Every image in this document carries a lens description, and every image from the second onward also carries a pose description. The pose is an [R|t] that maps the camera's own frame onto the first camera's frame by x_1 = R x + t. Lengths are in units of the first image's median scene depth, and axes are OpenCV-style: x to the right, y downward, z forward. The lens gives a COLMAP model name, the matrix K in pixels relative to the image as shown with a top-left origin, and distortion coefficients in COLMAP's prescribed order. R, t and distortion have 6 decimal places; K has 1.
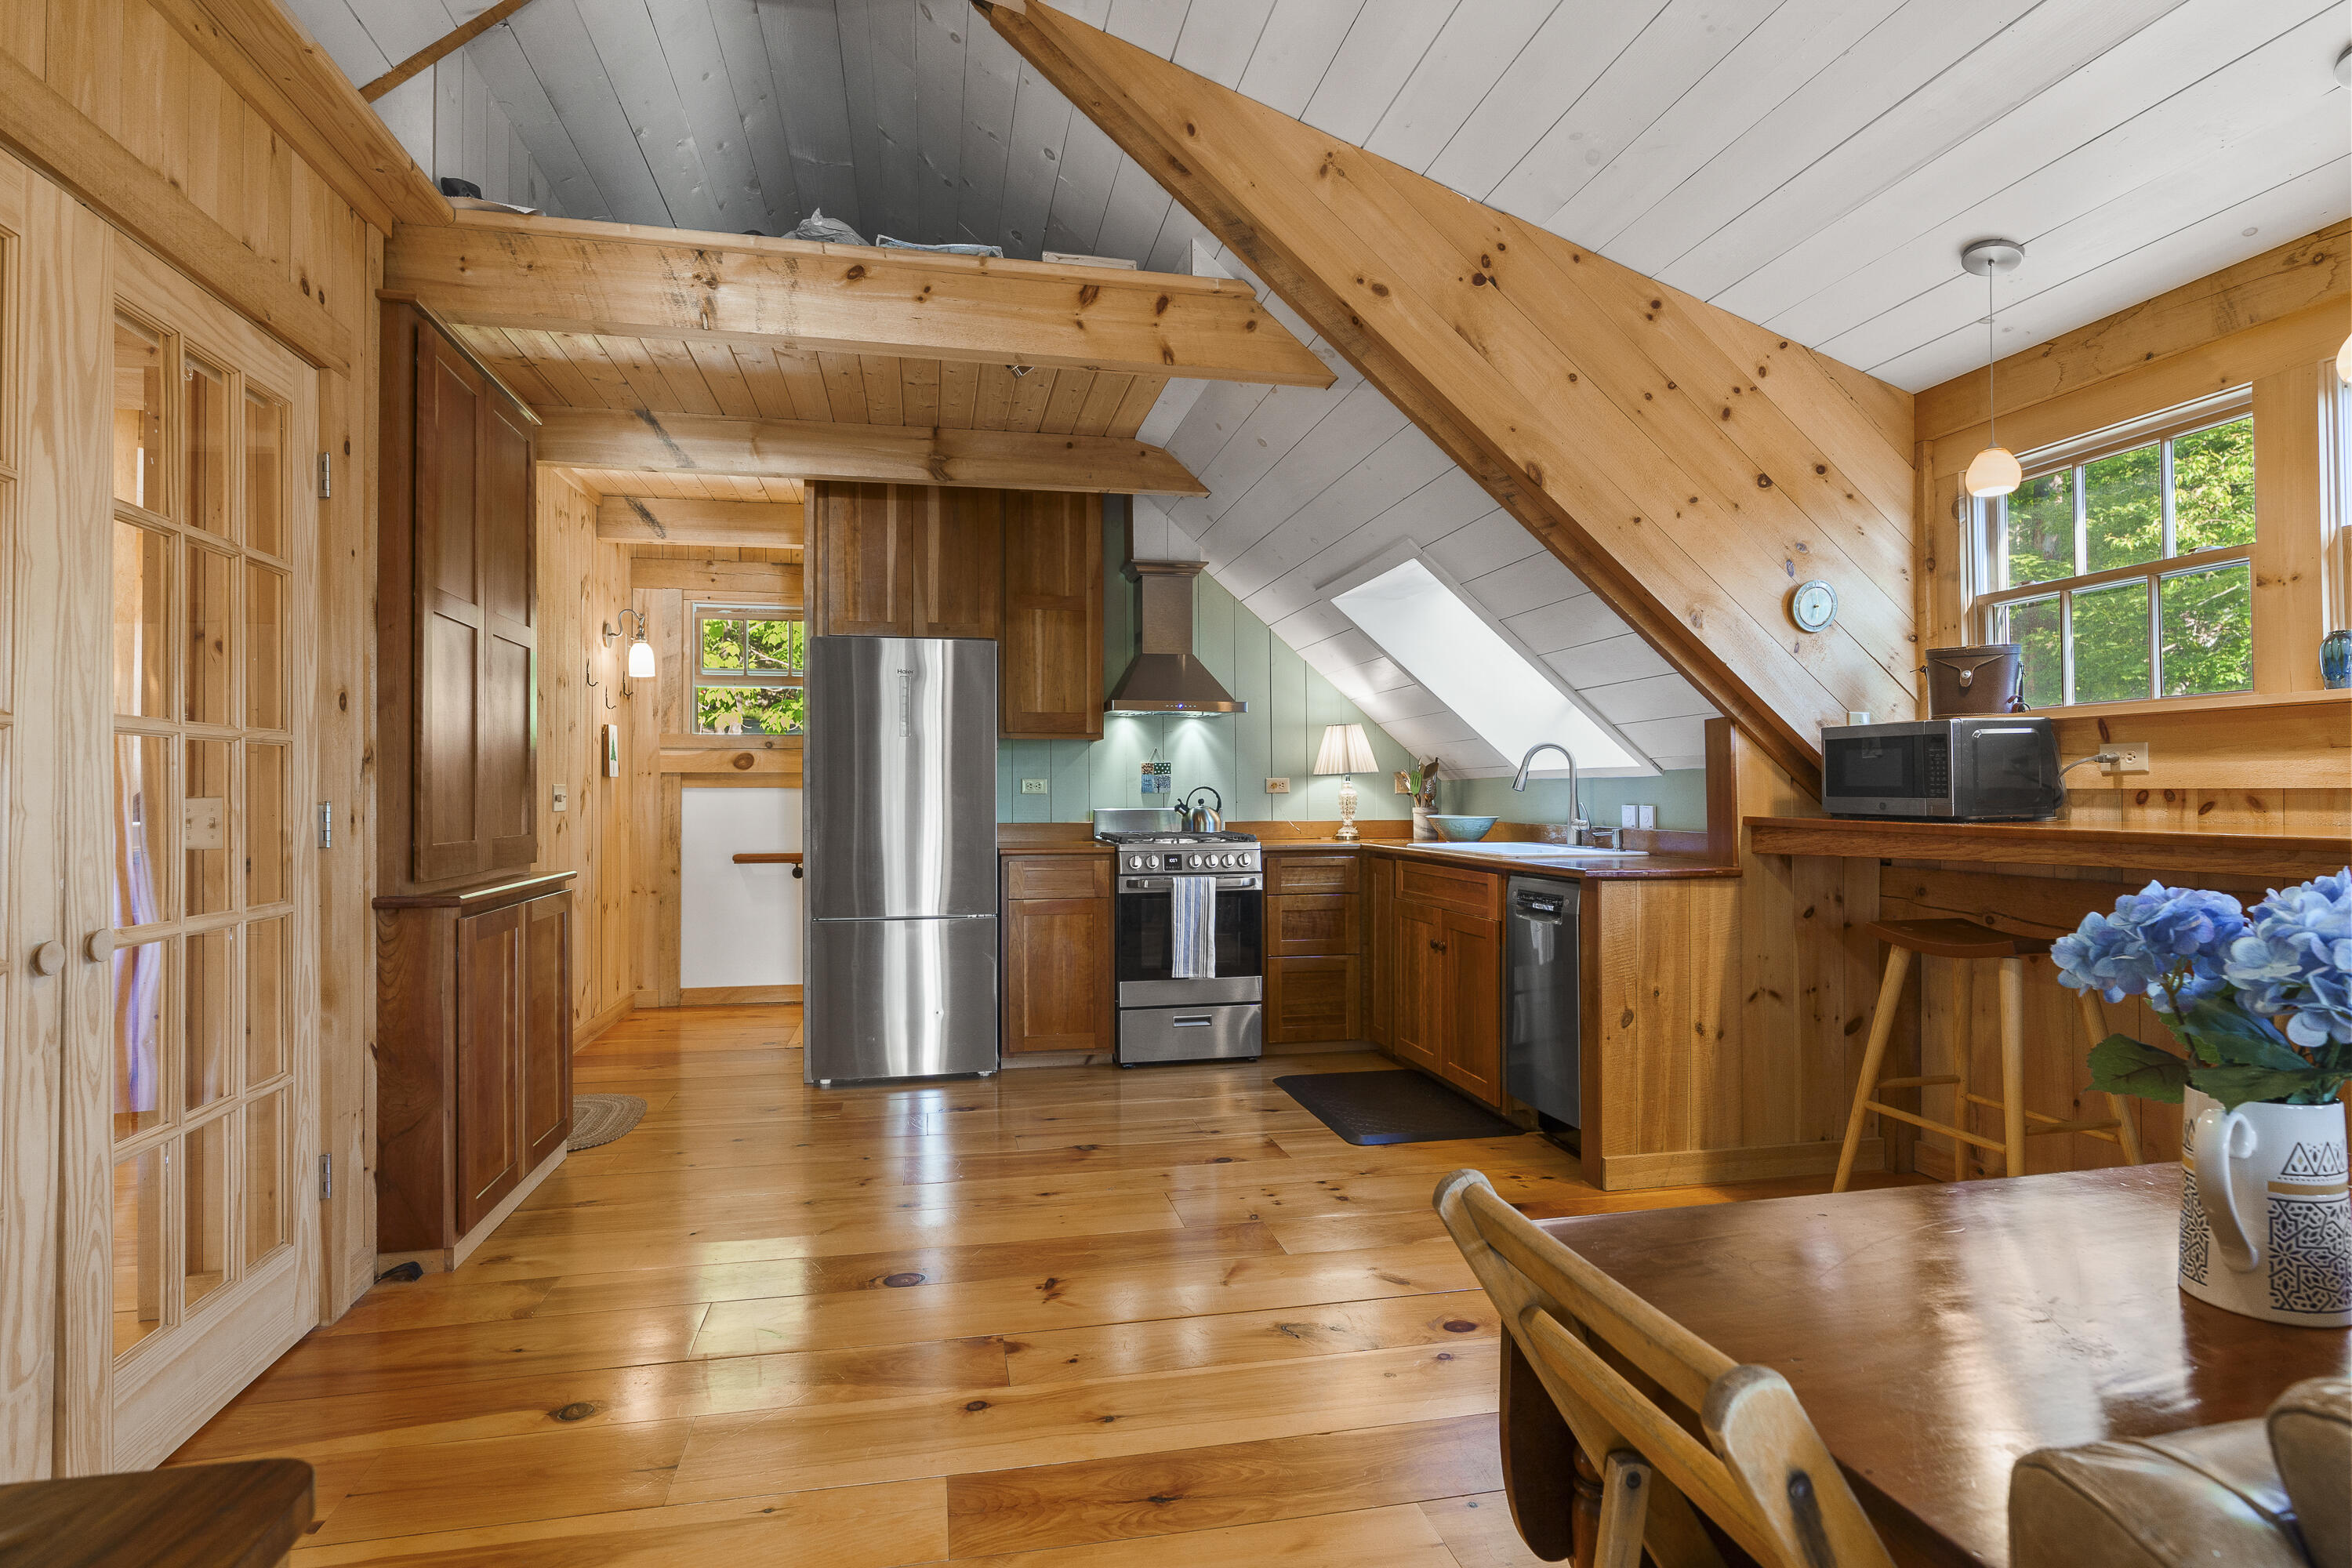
lens RADIAL K [[1188.2, 0, 1178.2], [0, 1188.2, 783.7], [0, 0, 1]] dist [-0.005683, 0.003097]
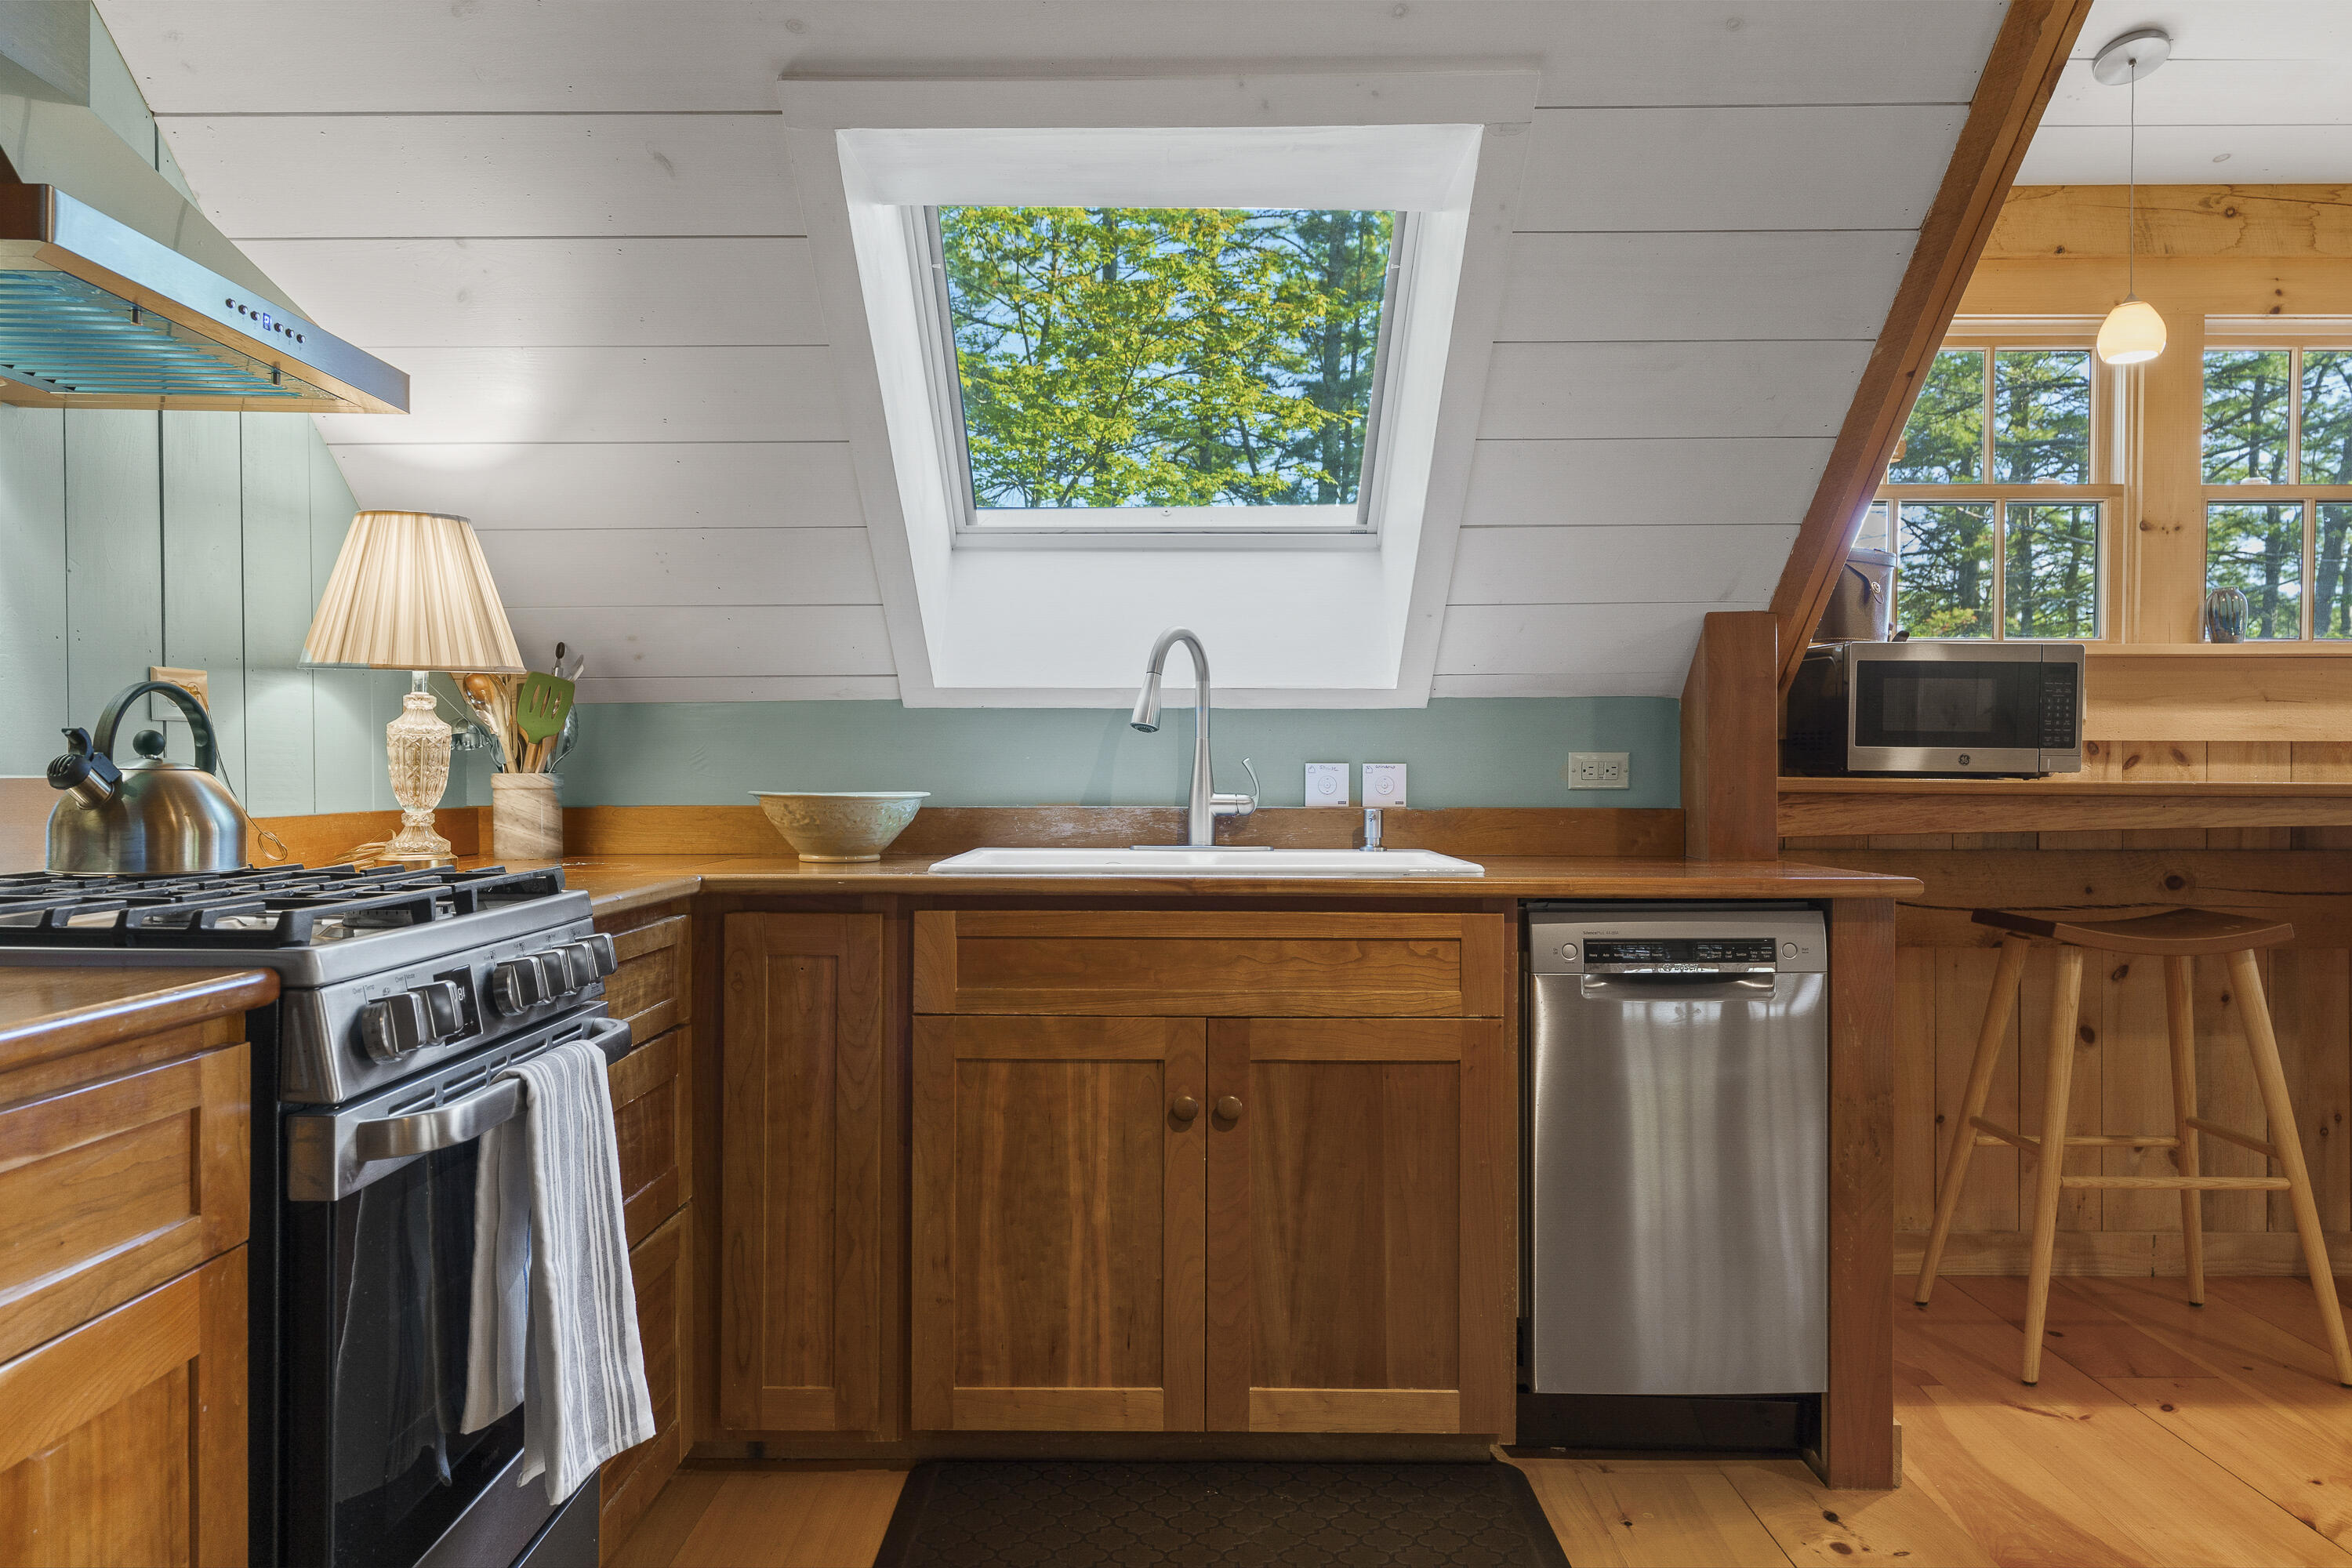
lens RADIAL K [[1572.2, 0, 1167.8], [0, 1572.2, 782.3], [0, 0, 1]] dist [0.000213, 0.004135]
pose [[0.214015, -0.003156, 0.976825, -0.279462], [-0.010622, 0.999928, 0.005558, 0.021374], [-0.976773, -0.011565, 0.213966, 0.834801]]
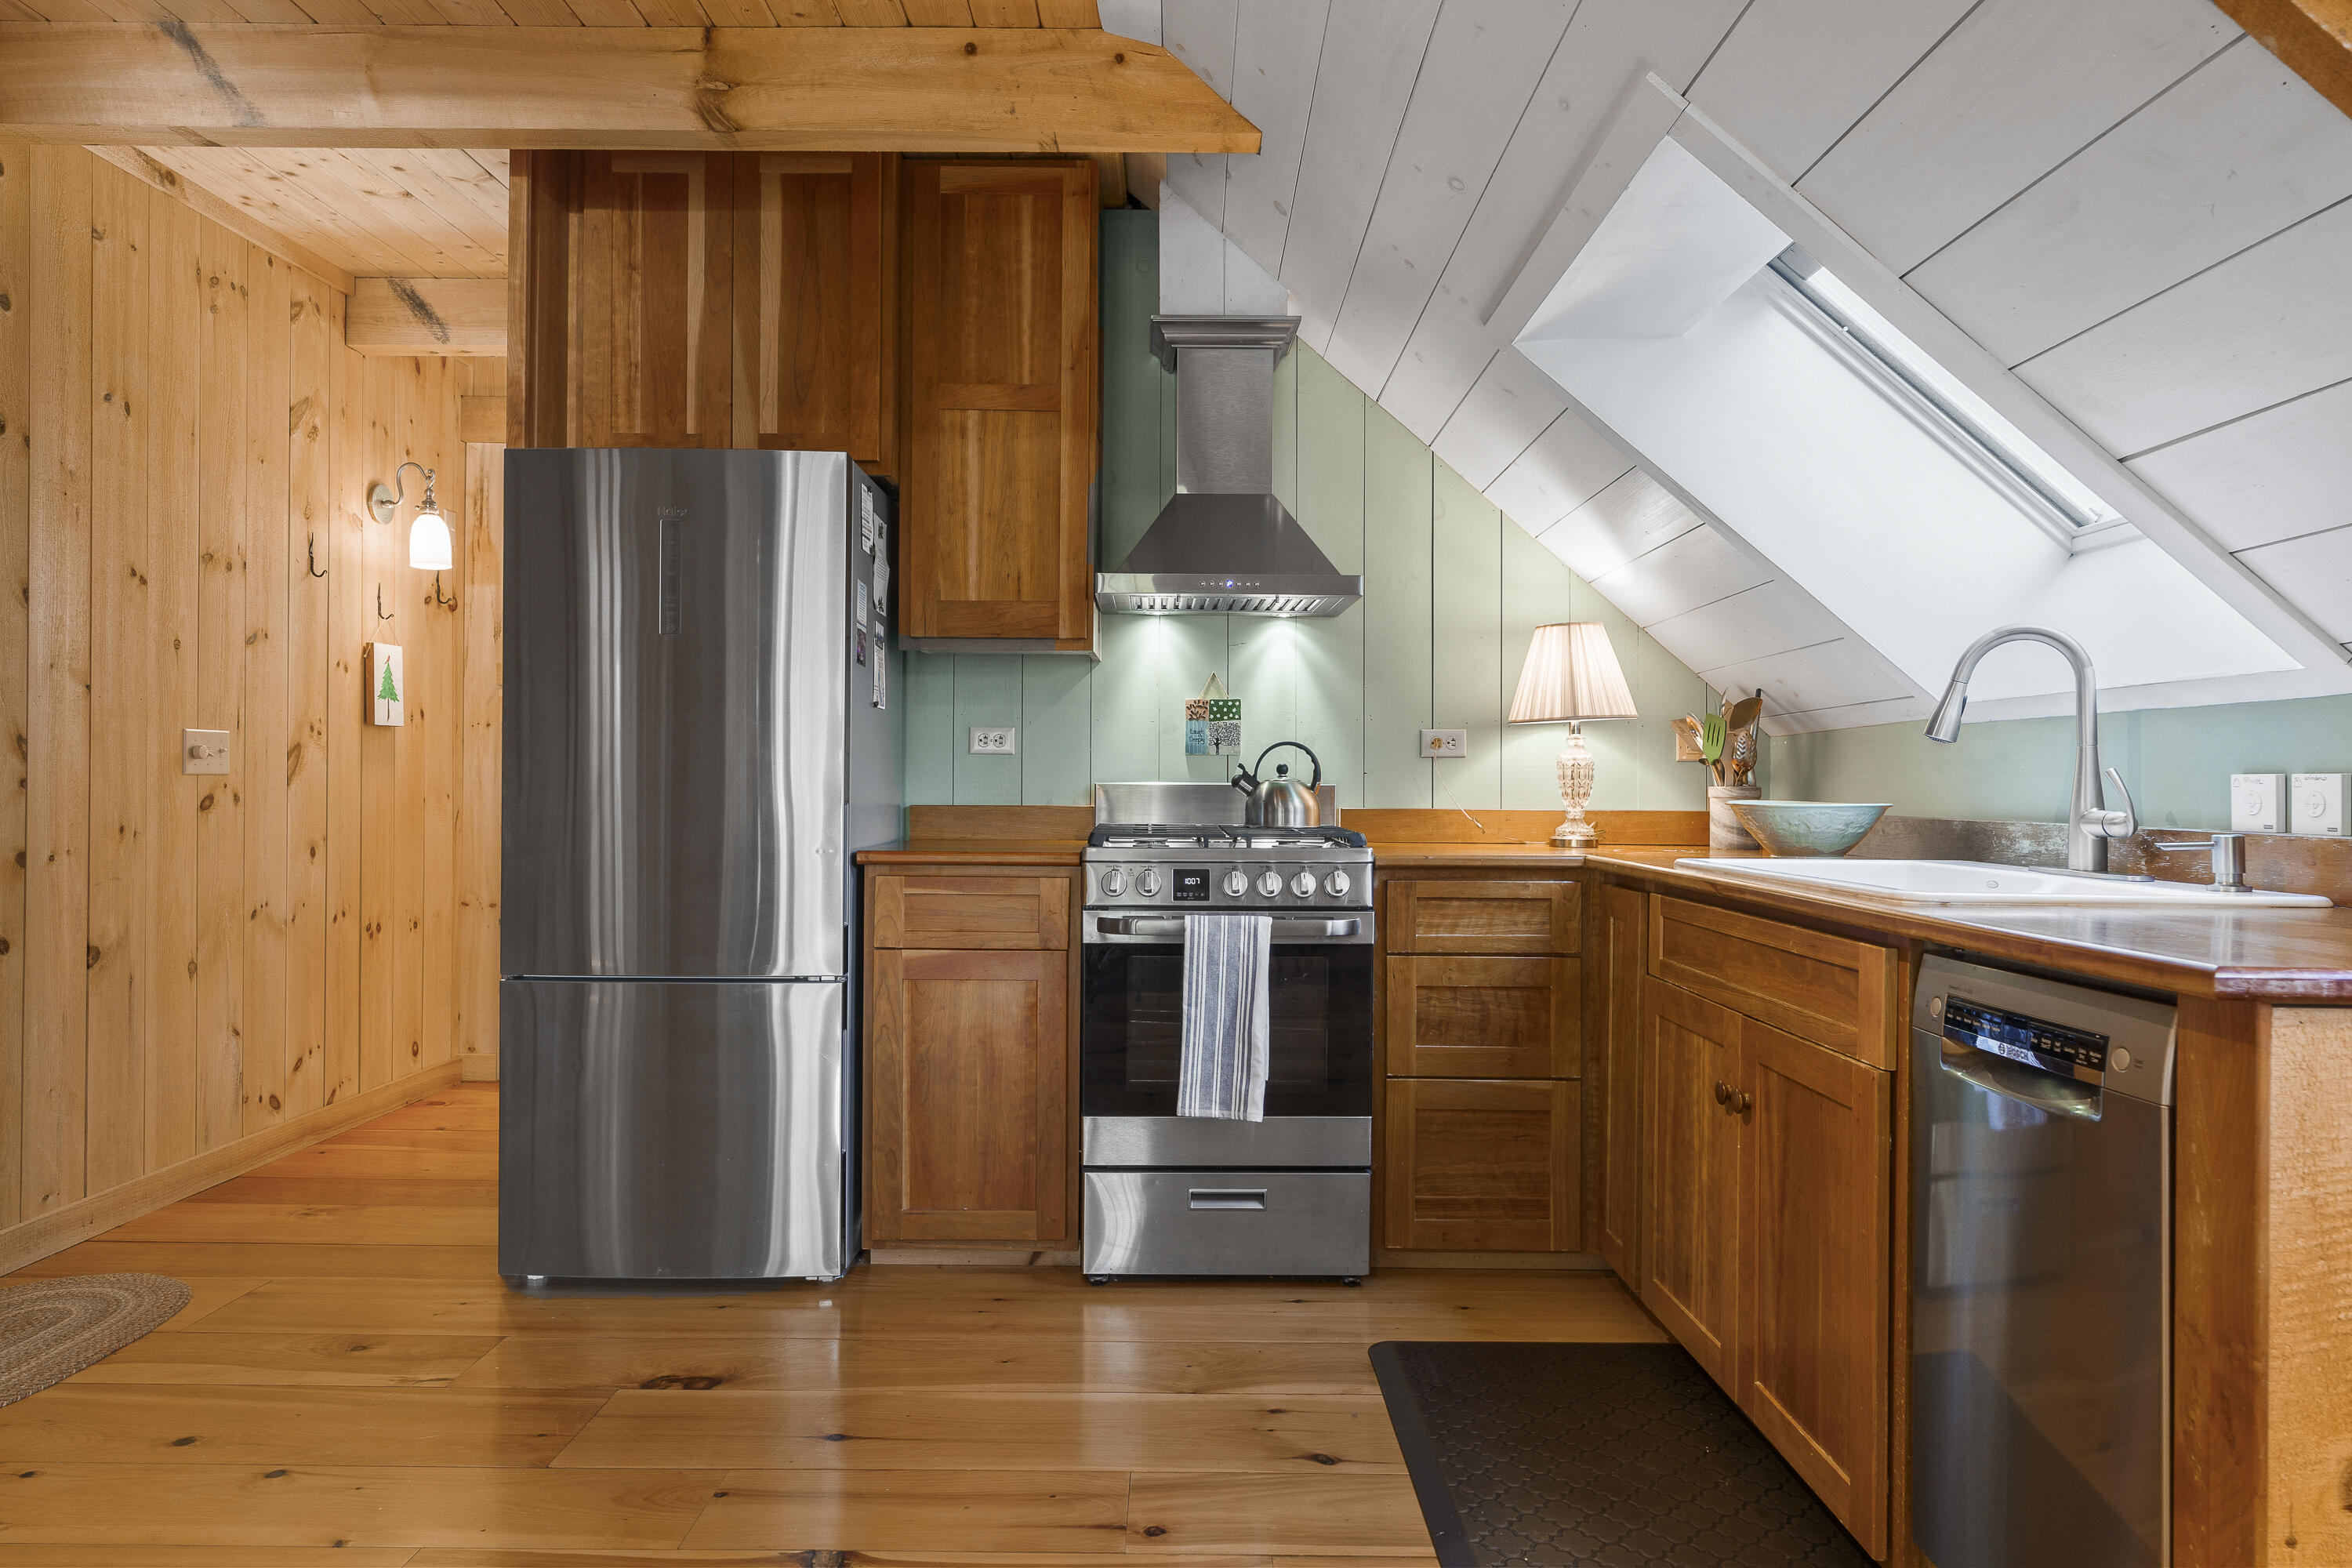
lens RADIAL K [[1392.1, 0, 1175.2], [0, 1392.1, 786.0], [0, 0, 1]] dist [-0.001665, 0.002970]
pose [[0.978063, 0.010876, -0.208027, 0.115914], [-0.008868, 0.999905, 0.010585, 0.018534], [0.208123, -0.008508, 0.978066, 0.434483]]
